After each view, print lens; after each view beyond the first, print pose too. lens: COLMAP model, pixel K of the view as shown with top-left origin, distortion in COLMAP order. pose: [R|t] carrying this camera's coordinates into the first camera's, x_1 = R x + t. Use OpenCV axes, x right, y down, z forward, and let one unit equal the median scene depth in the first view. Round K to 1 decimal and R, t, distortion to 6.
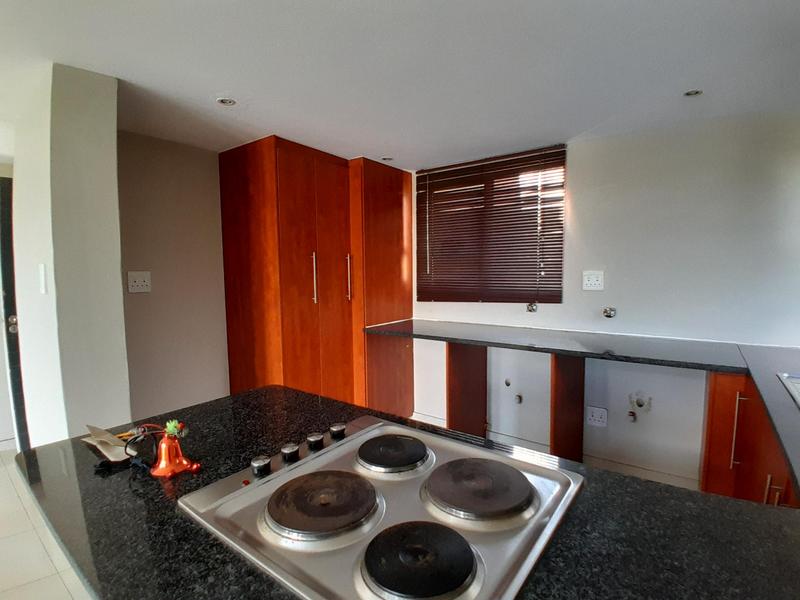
lens RADIAL K [[400.7, 0, 405.2], [0, 400.7, 301.6], [0, 0, 1]] dist [0.001597, -0.041489]
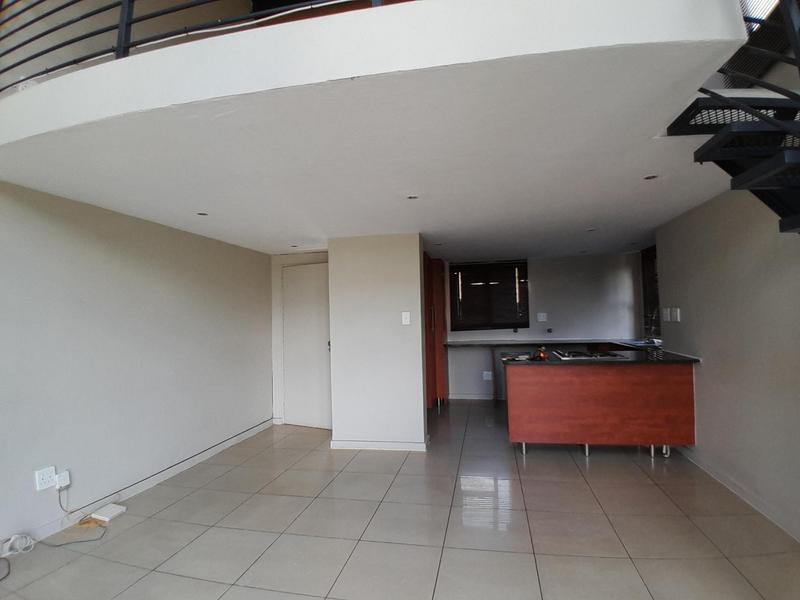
lens RADIAL K [[389.7, 0, 406.9], [0, 389.7, 301.0], [0, 0, 1]] dist [-0.002549, -0.039379]
pose [[0.894621, 0.005927, 0.446787, -1.106712], [0.048625, 0.992682, -0.110534, 0.058155], [-0.444172, 0.120611, 0.887786, -0.605991]]
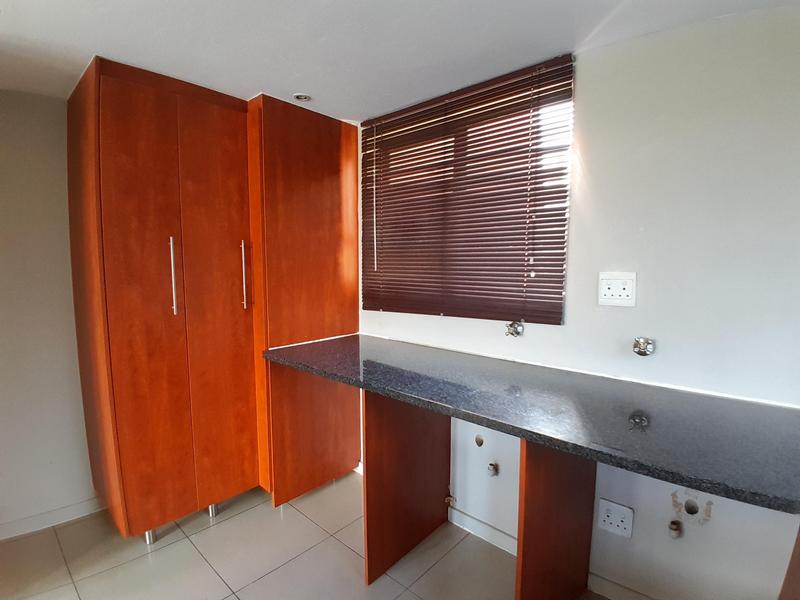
lens RADIAL K [[408.0, 0, 399.0], [0, 408.0, 303.3], [0, 0, 1]] dist [0.021466, -0.062927]
pose [[0.996029, 0.022611, -0.086106, 0.181346], [-0.021045, 0.999597, 0.019047, -0.031523], [0.086502, -0.017159, 0.996104, 0.336306]]
